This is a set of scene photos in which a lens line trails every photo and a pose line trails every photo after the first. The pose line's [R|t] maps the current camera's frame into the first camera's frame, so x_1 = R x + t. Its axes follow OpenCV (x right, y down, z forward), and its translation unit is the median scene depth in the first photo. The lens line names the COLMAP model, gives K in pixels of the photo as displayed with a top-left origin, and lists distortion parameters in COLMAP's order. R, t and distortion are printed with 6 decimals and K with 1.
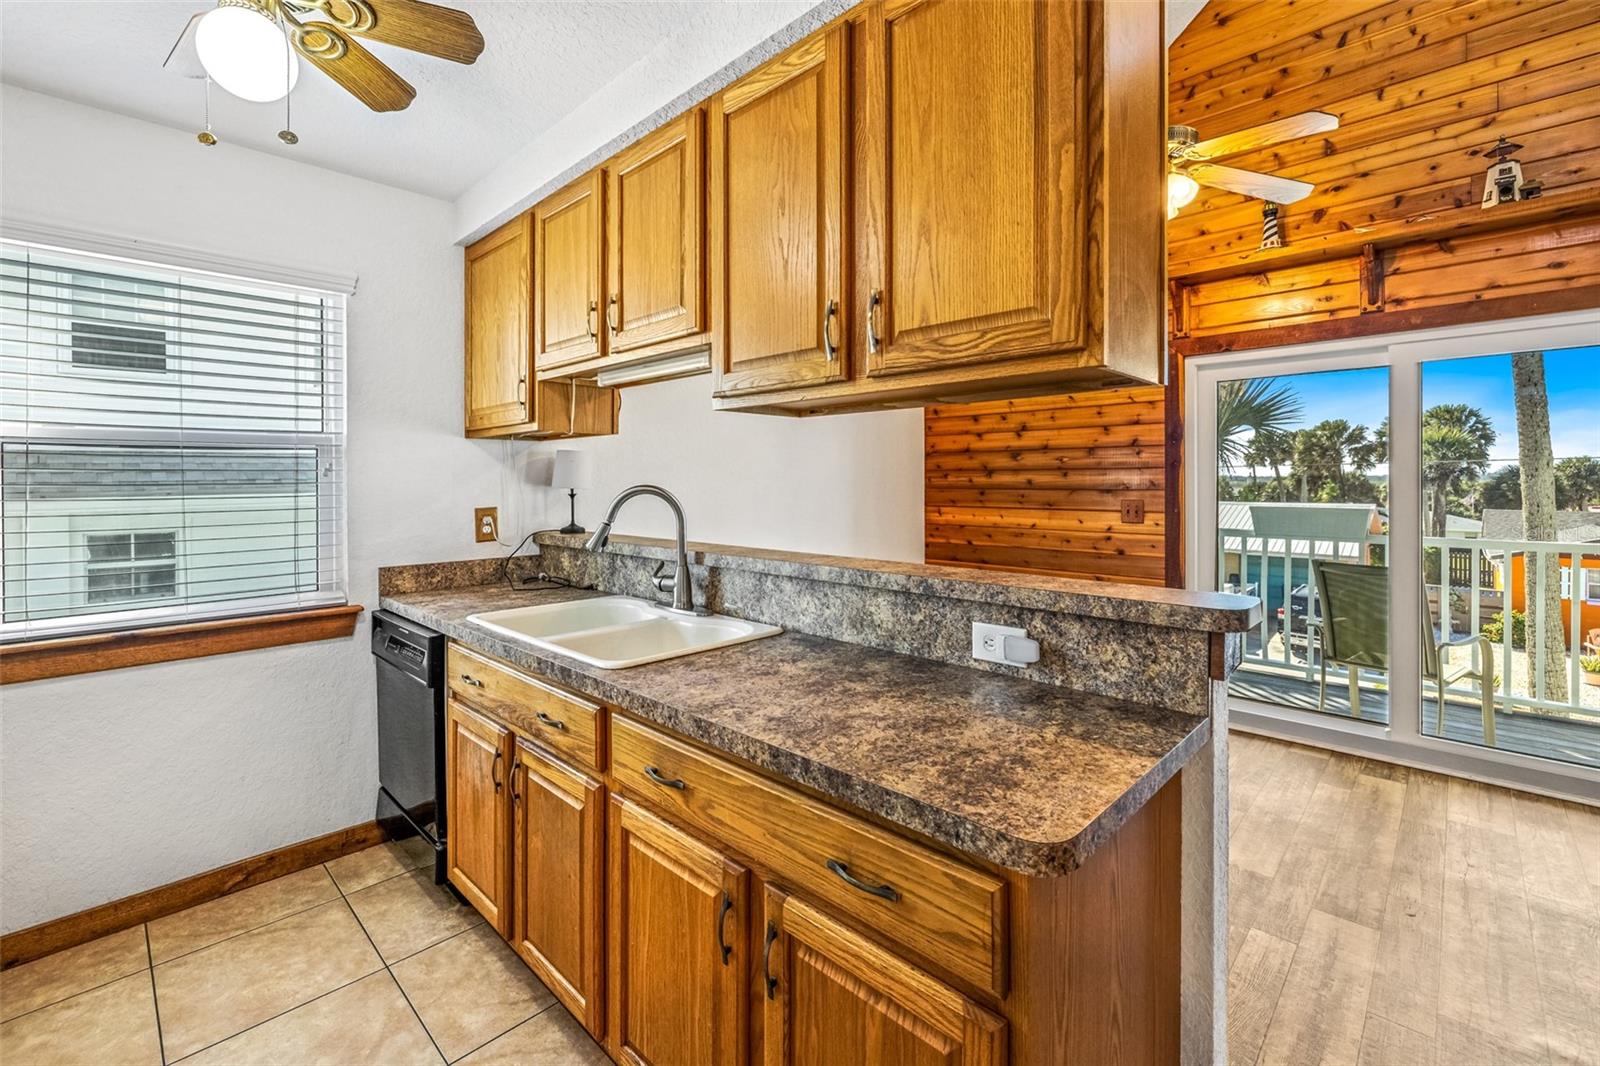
lens RADIAL K [[679.9, 0, 795.3], [0, 679.9, 479.2], [0, 0, 1]] dist [0.001555, -0.000889]
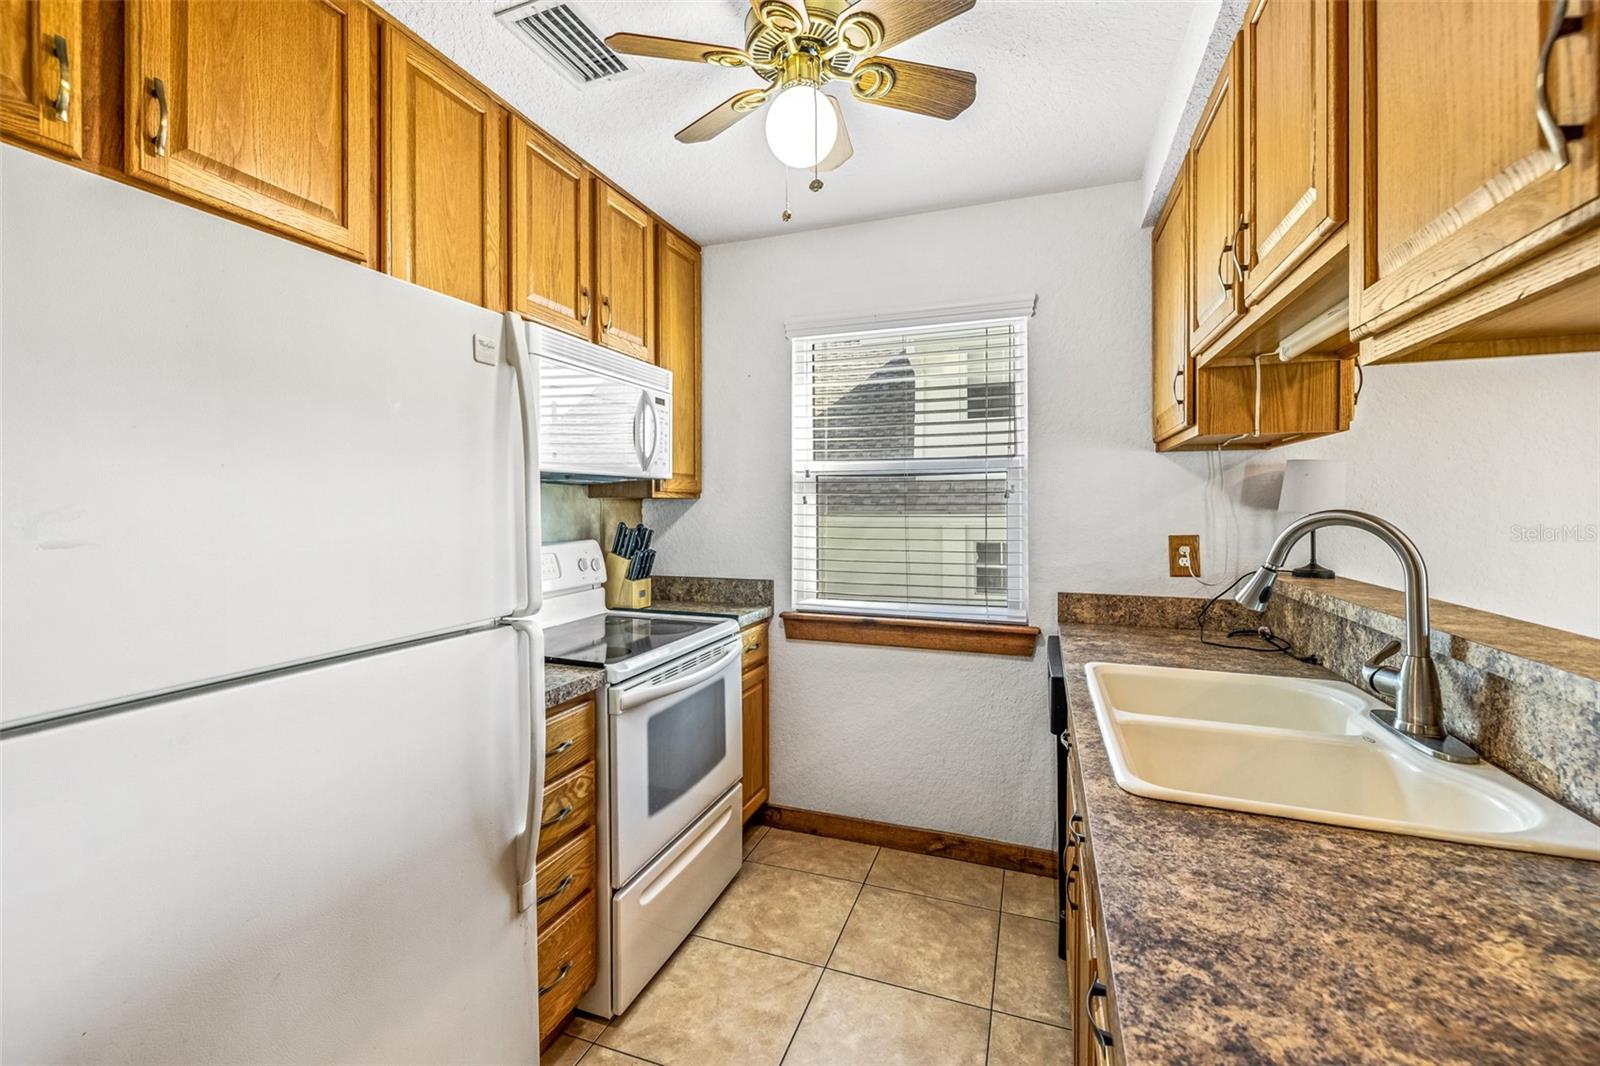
lens RADIAL K [[679.9, 0, 787.9], [0, 679.9, 505.8], [0, 0, 1]] dist [0.001555, -0.000889]
pose [[0.398144, 0.006050, -0.917303, 0.126196], [0.001638, 0.999972, 0.007306, -0.000352], [0.917322, -0.004411, 0.398123, 0.282942]]
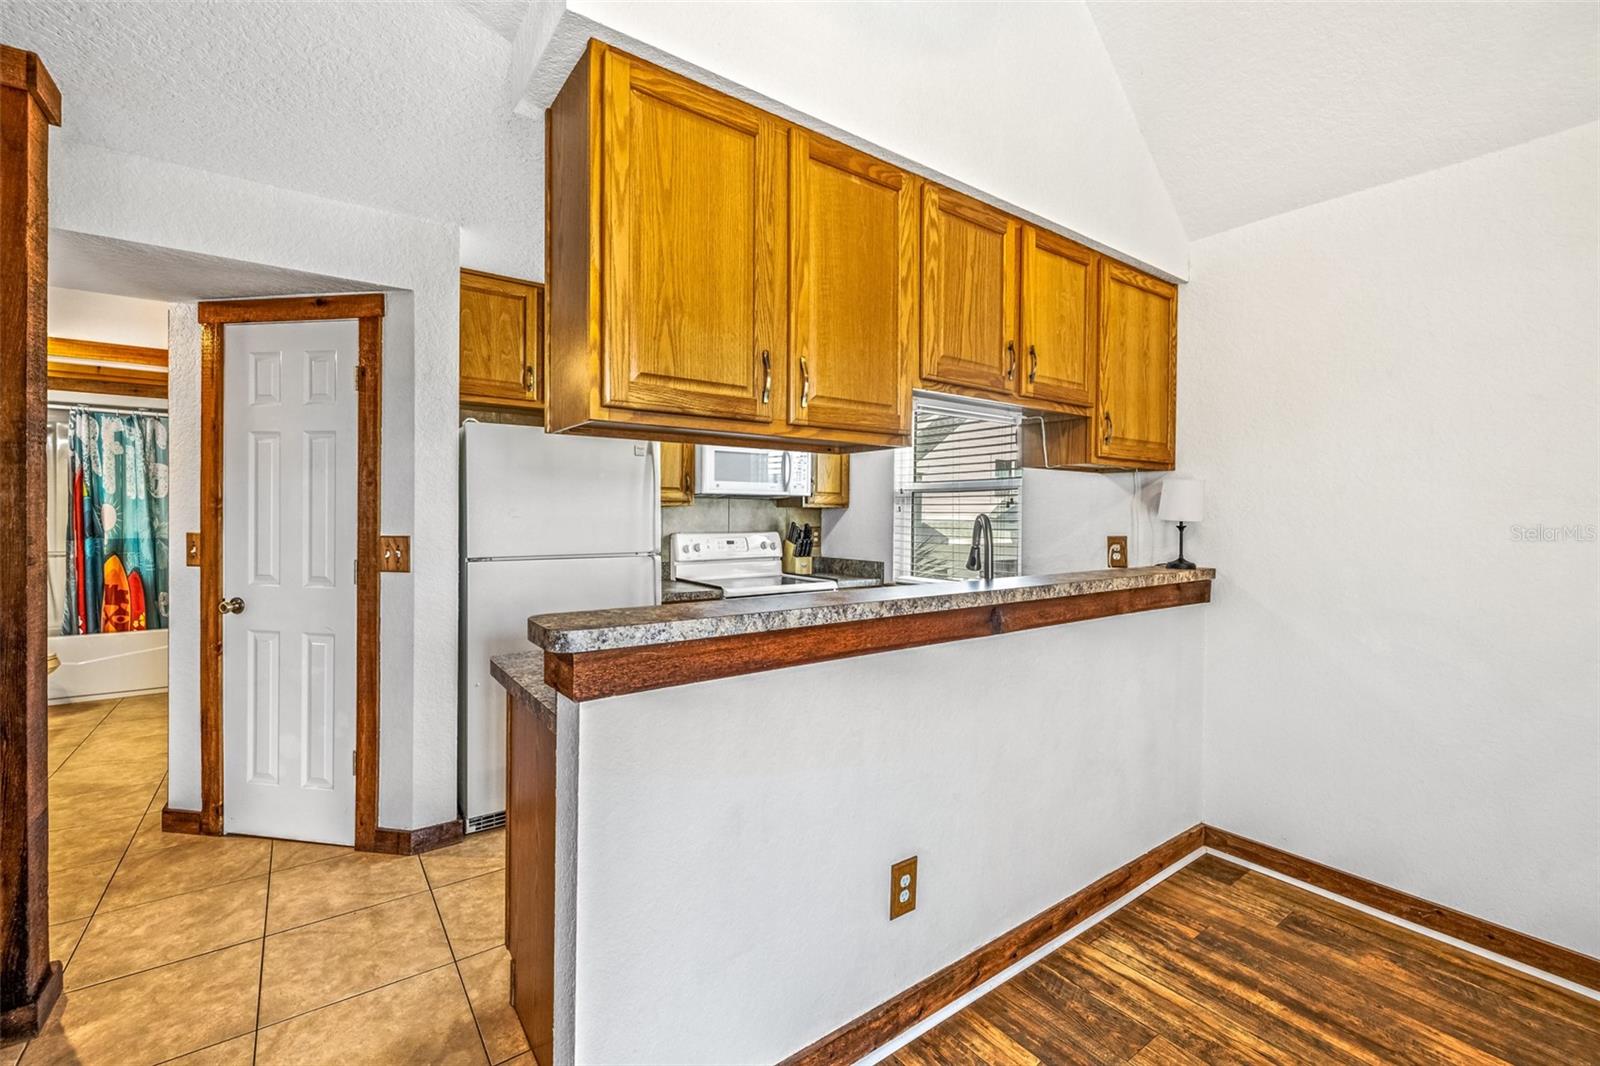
lens RADIAL K [[679.9, 0, 796.1], [0, 679.9, 523.8], [0, 0, 1]] dist [0.001555, -0.000889]
pose [[-0.175990, 0.013862, -0.984294, 0.836309], [-0.006970, 0.999858, 0.015328, 0.010369], [0.984367, 0.009558, -0.175869, 0.818049]]
